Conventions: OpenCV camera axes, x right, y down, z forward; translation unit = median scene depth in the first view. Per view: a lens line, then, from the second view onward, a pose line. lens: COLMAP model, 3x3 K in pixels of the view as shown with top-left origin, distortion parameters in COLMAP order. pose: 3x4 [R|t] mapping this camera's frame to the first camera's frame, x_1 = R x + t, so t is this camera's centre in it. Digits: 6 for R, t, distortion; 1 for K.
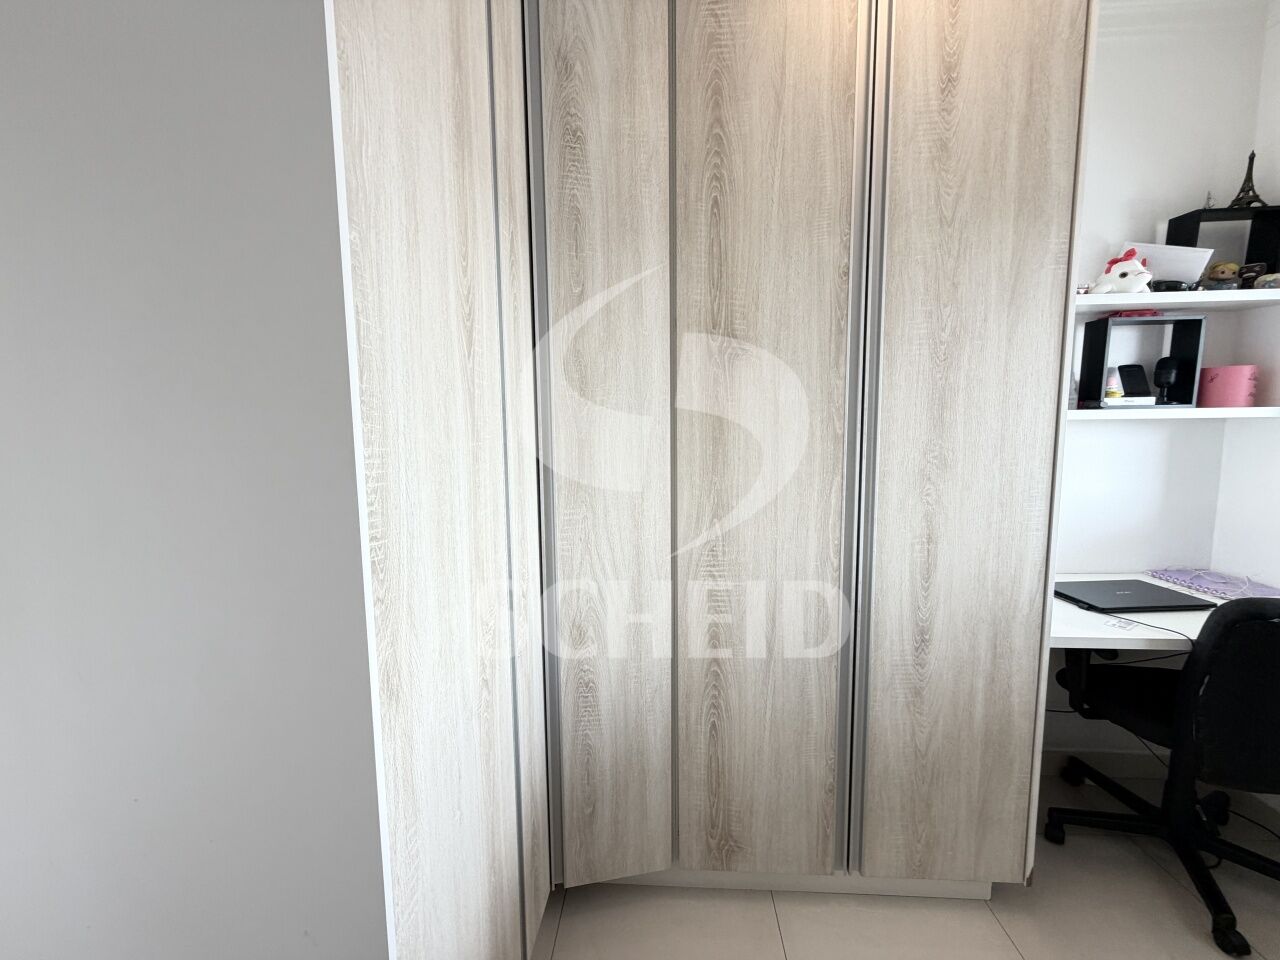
lens RADIAL K [[515.1, 0, 639.9], [0, 515.1, 481.1], [0, 0, 1]] dist [0.000725, 0.000671]
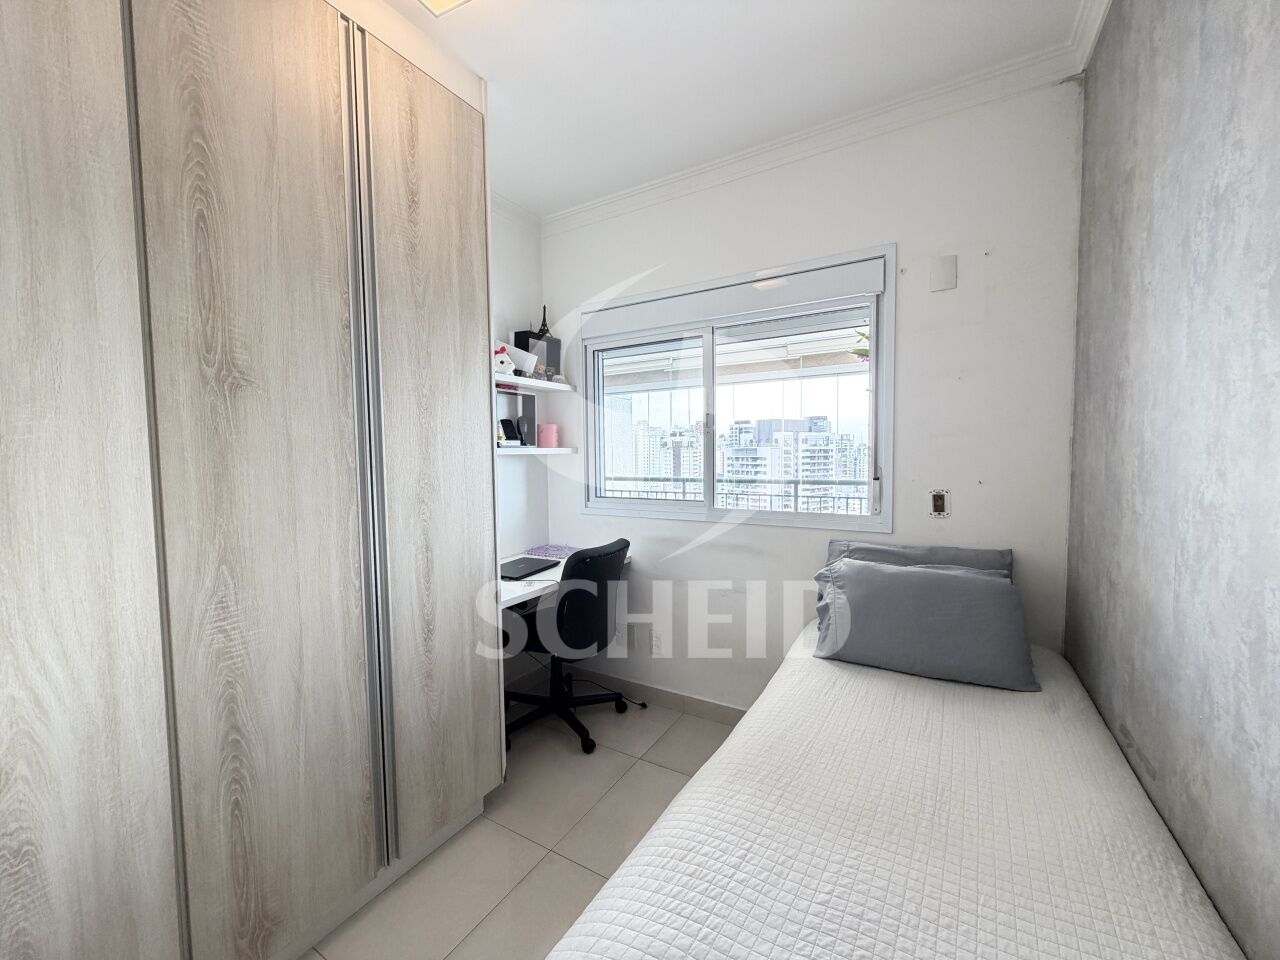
lens RADIAL K [[515.1, 0, 636.6], [0, 515.1, 480.1], [0, 0, 1]] dist [0.000725, 0.000671]
pose [[0.460325, -0.041639, 0.886773, -0.307693], [0.101410, 0.994827, -0.005929, 0.004870], [-0.881939, 0.092657, 0.462166, -0.051325]]
